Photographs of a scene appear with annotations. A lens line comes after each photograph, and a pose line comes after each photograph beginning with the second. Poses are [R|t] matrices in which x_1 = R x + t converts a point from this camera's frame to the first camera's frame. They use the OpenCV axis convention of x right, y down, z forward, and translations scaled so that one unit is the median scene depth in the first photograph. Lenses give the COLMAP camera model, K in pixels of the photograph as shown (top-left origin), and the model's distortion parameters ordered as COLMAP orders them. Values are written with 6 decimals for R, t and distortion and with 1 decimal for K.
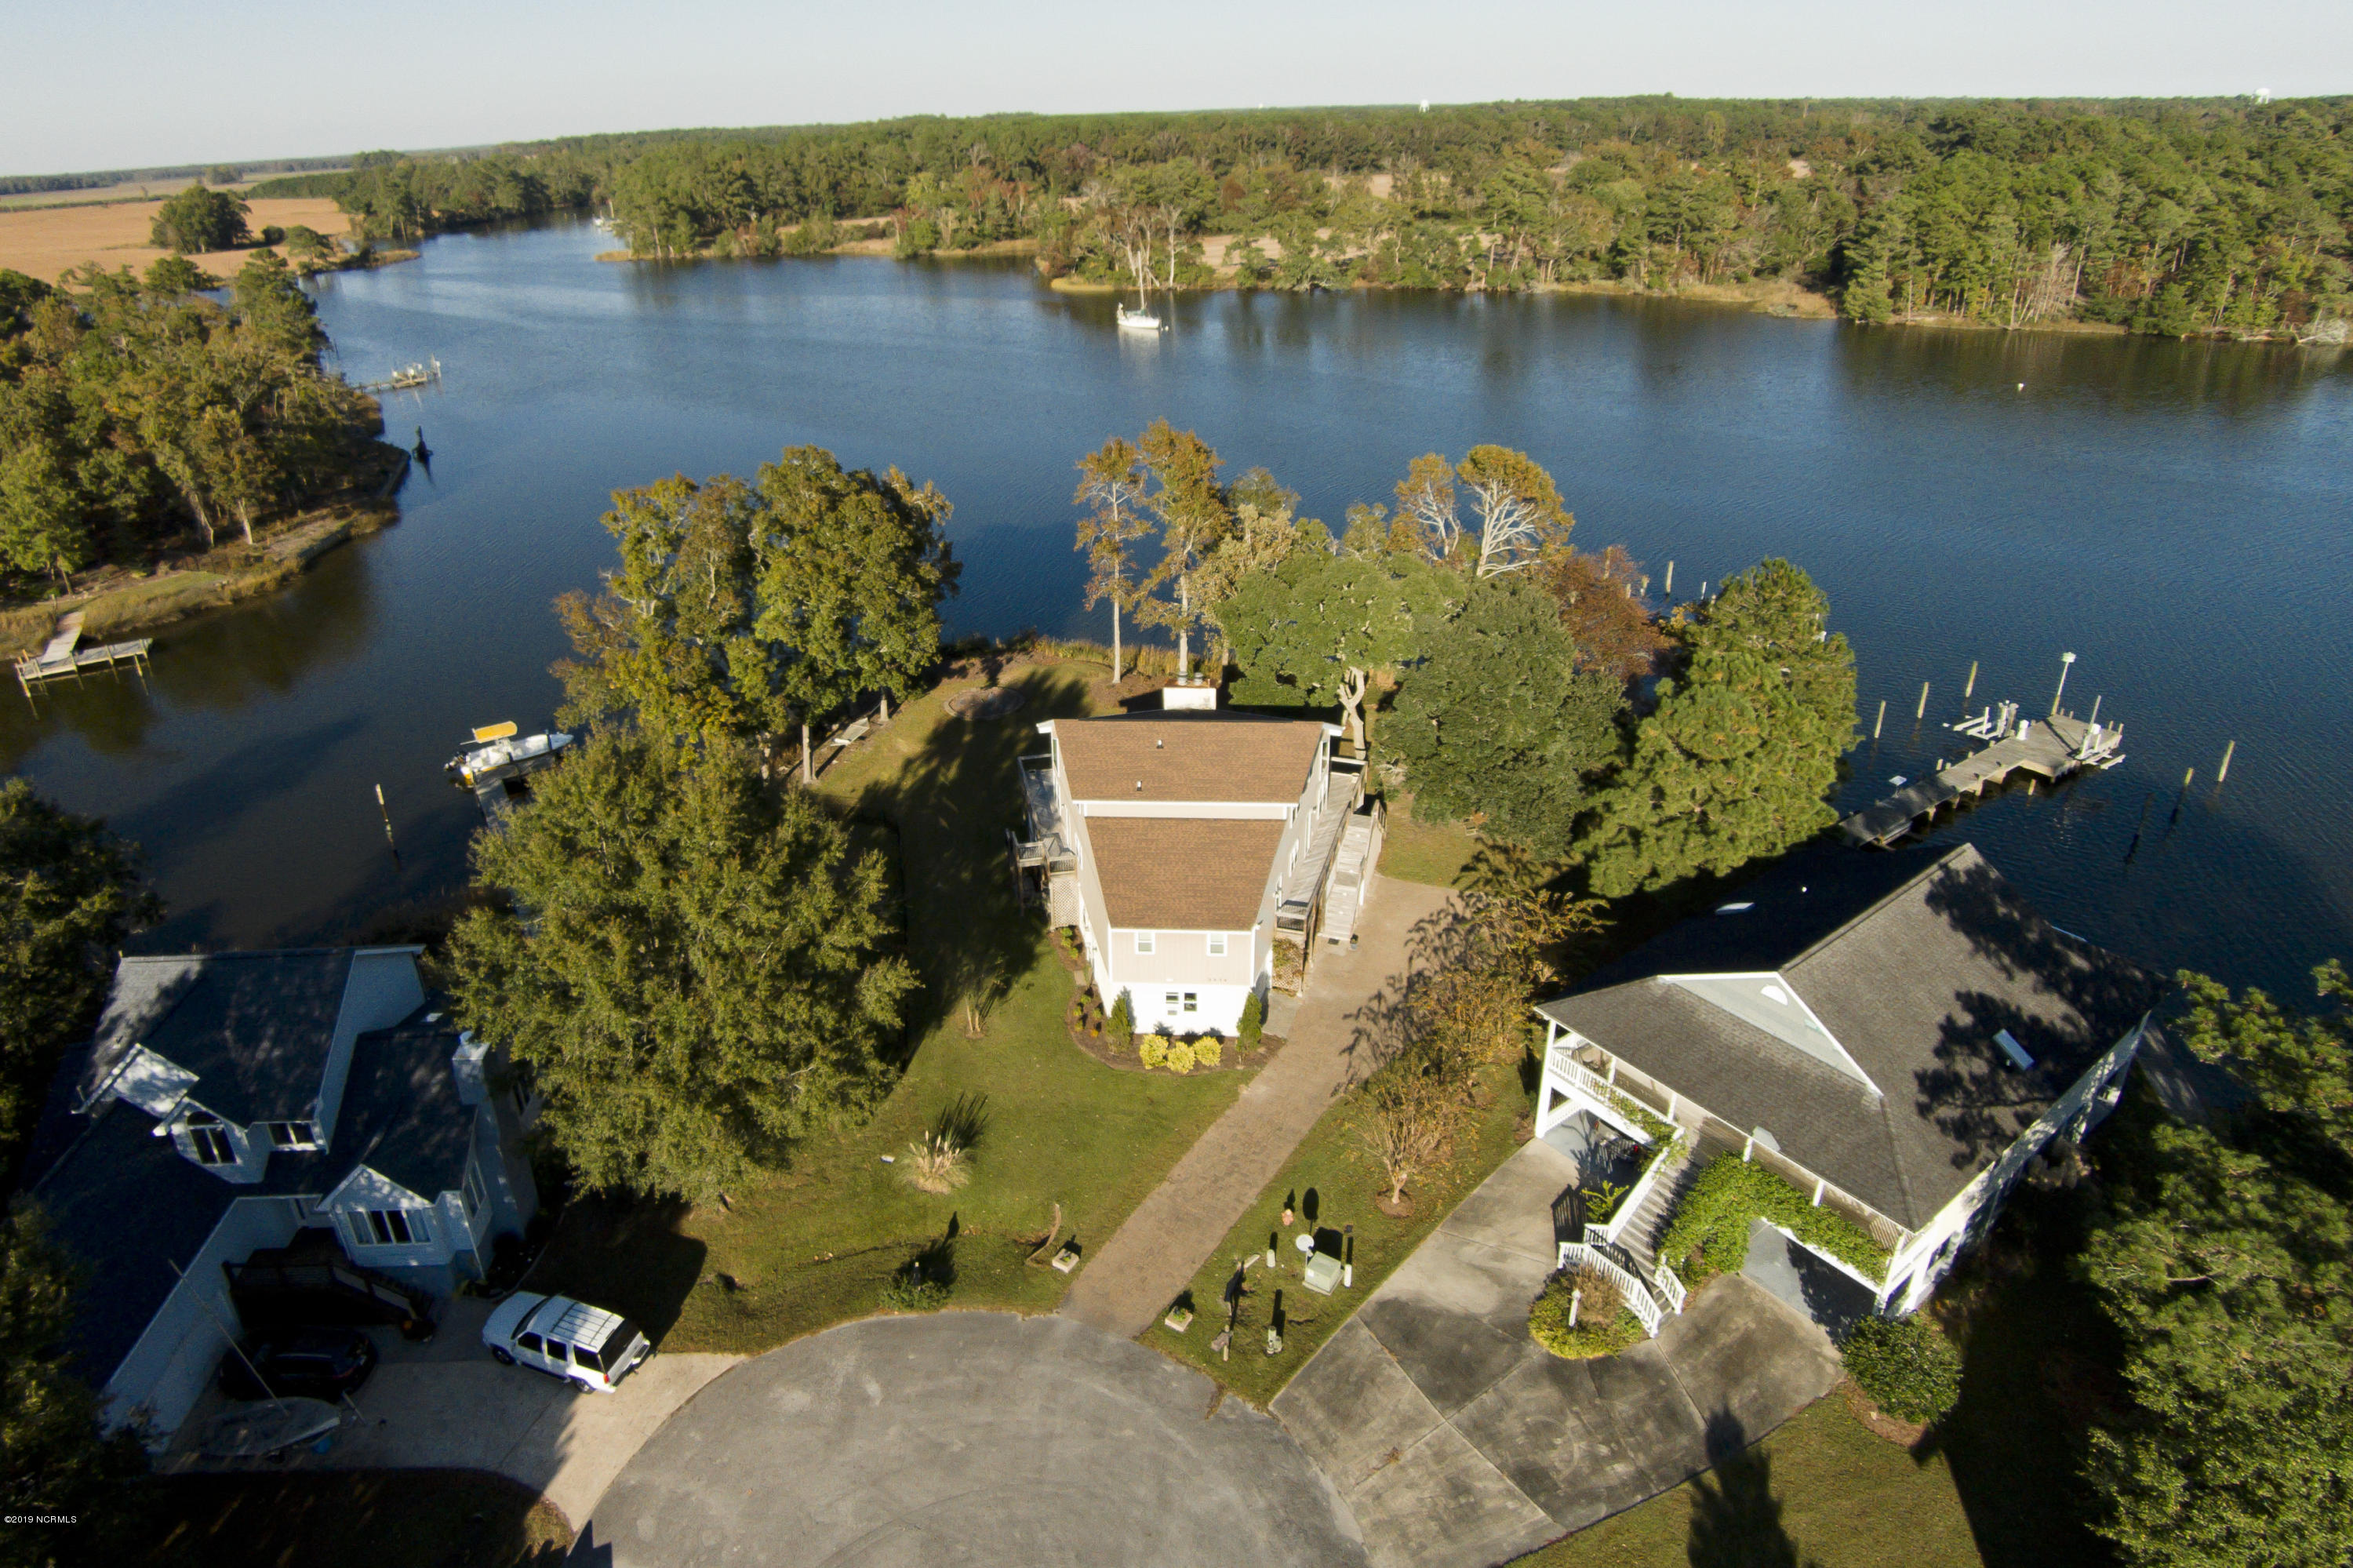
lens RADIAL K [[1377.9, 0, 1094.2], [0, 1377.9, 713.4], [0, 0, 1]] dist [-0.098471, 0.045886]
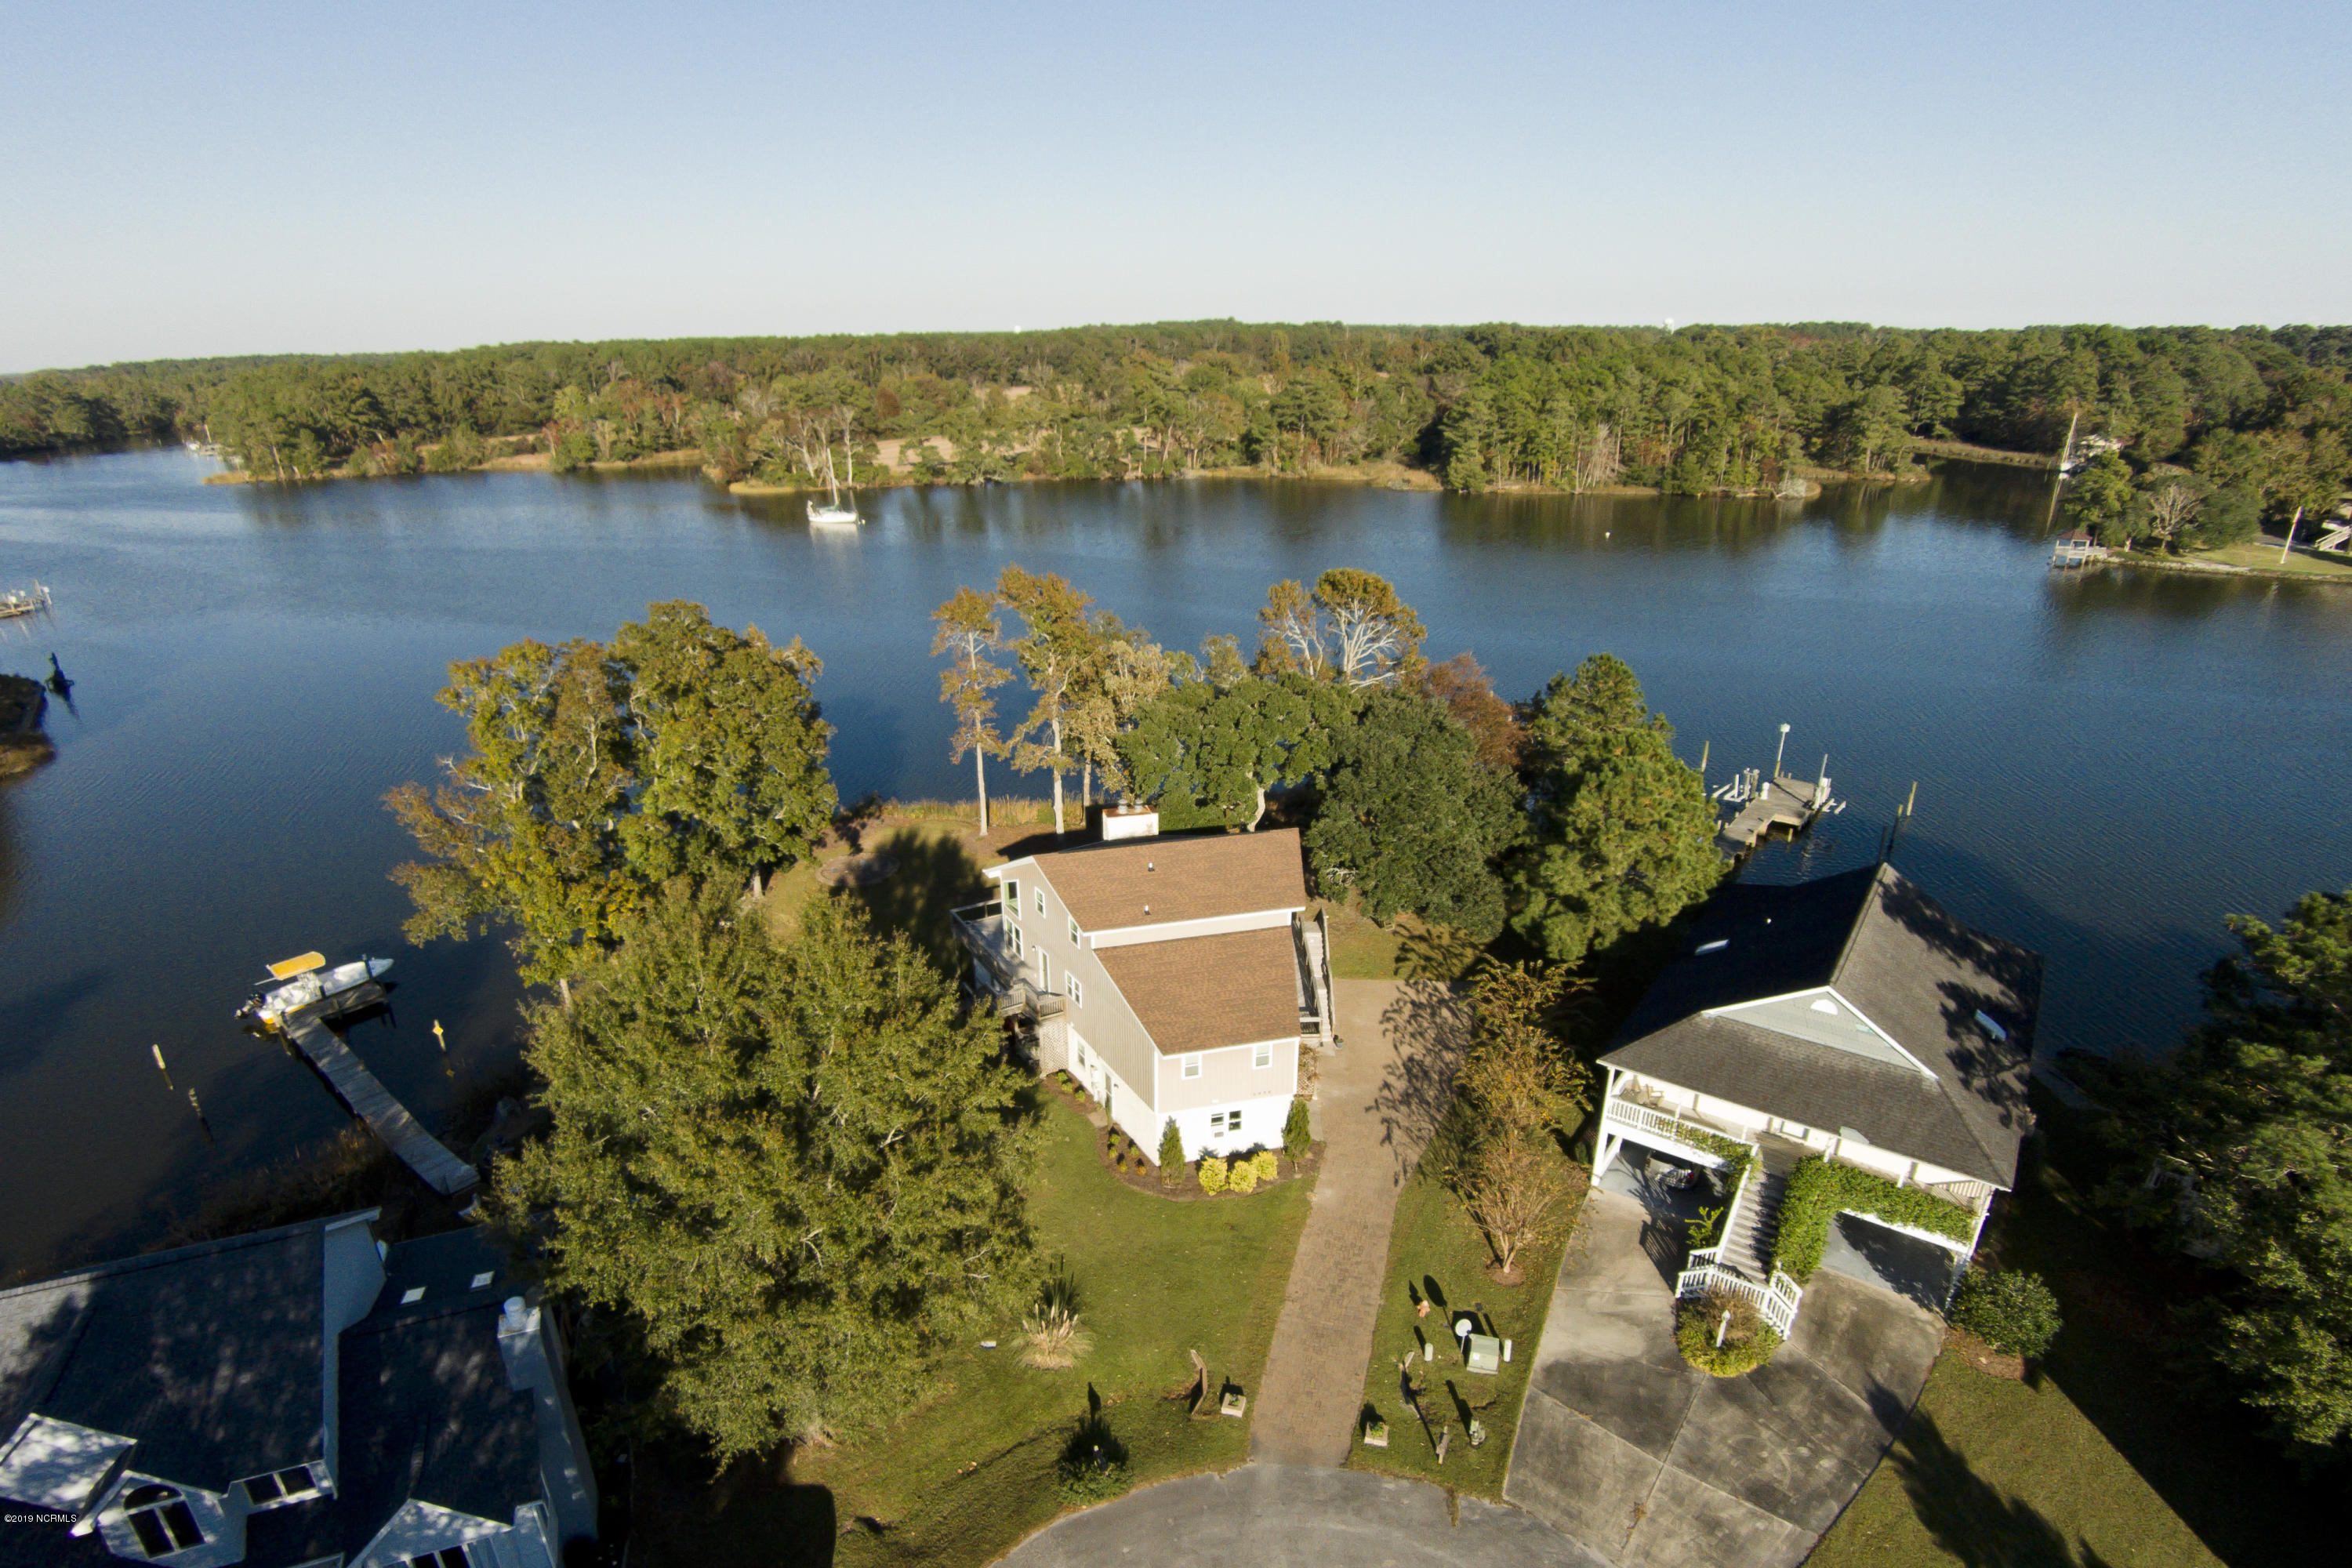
lens RADIAL K [[1265.7, 0, 1158.3], [0, 1265.7, 877.6], [0, 0, 1]] dist [-0.094211, 0.037149]
pose [[0.945788, -0.114177, 0.304054, -0.142511], [0.117484, 0.993047, 0.007459, 0.015506], [-0.302791, 0.028667, 0.952626, 0.094185]]
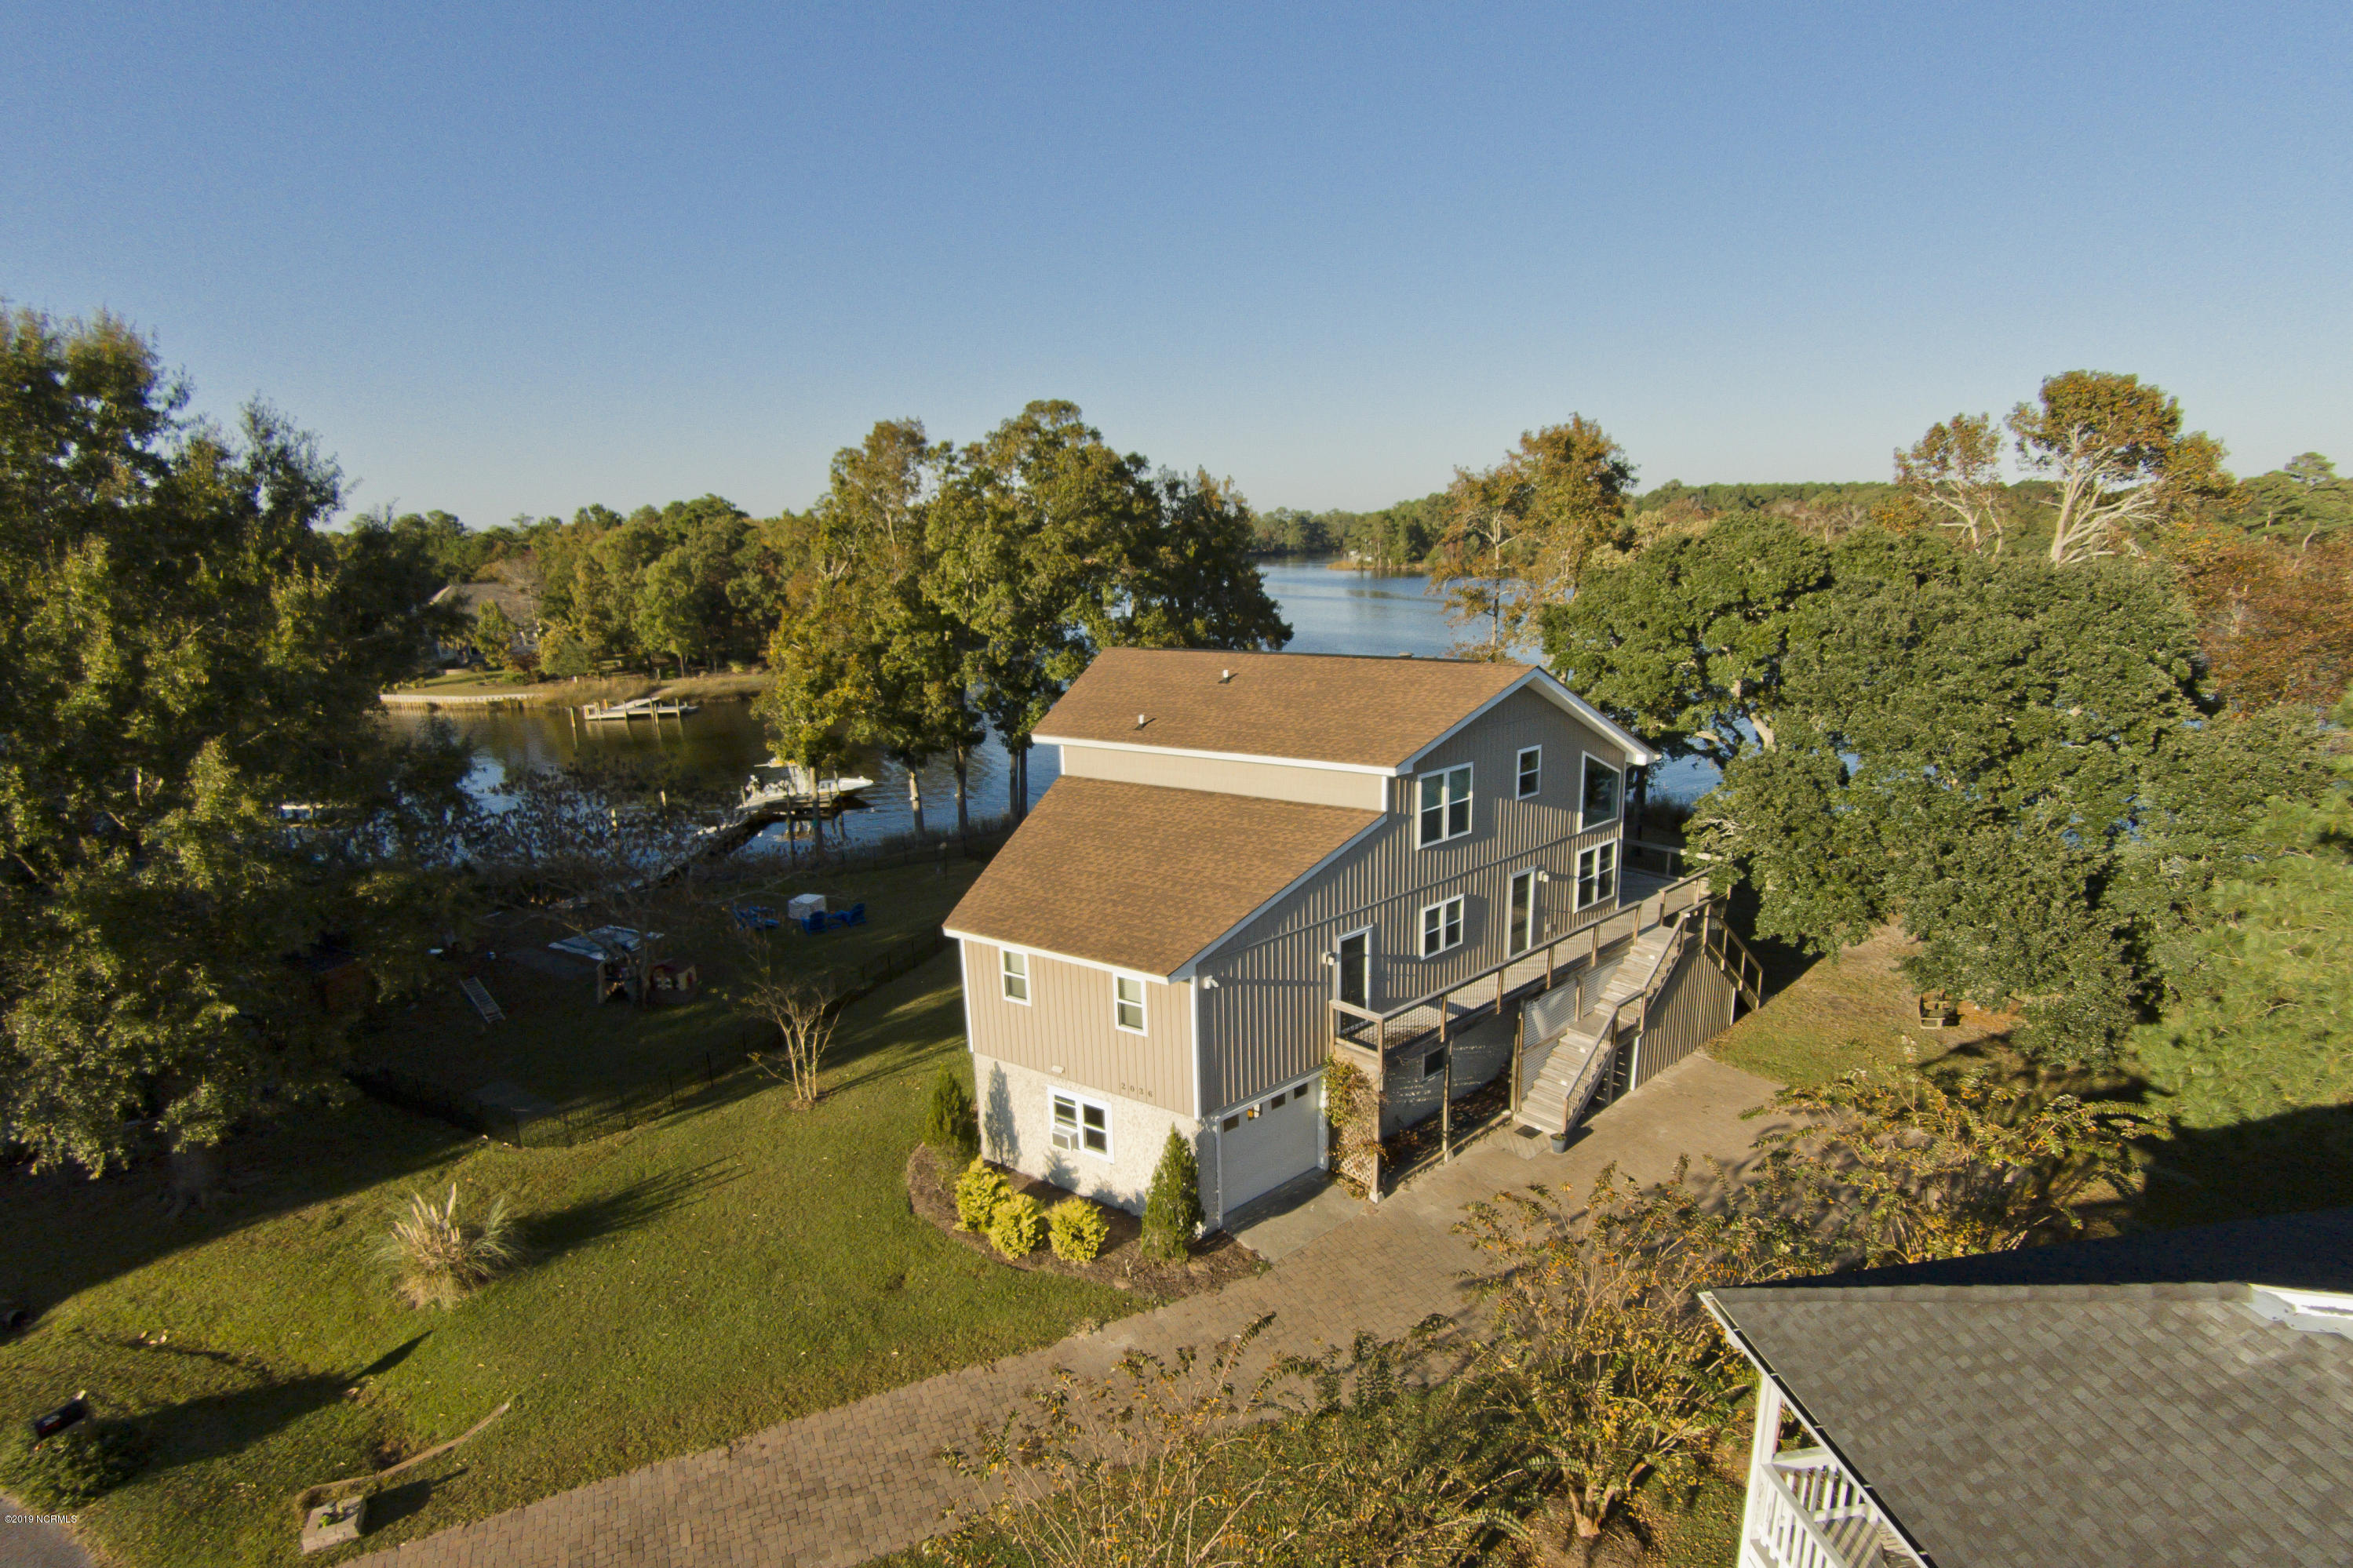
lens RADIAL K [[1192.9, 0, 1204.6], [0, 1192.9, 828.3], [0, 0, 1]] dist [-0.083831, 0.027020]
pose [[0.879153, 0.120418, -0.461074, 0.173762], [-0.192428, 0.974863, -0.112309, 0.088801], [0.435960, 0.187461, 0.880226, 0.380062]]
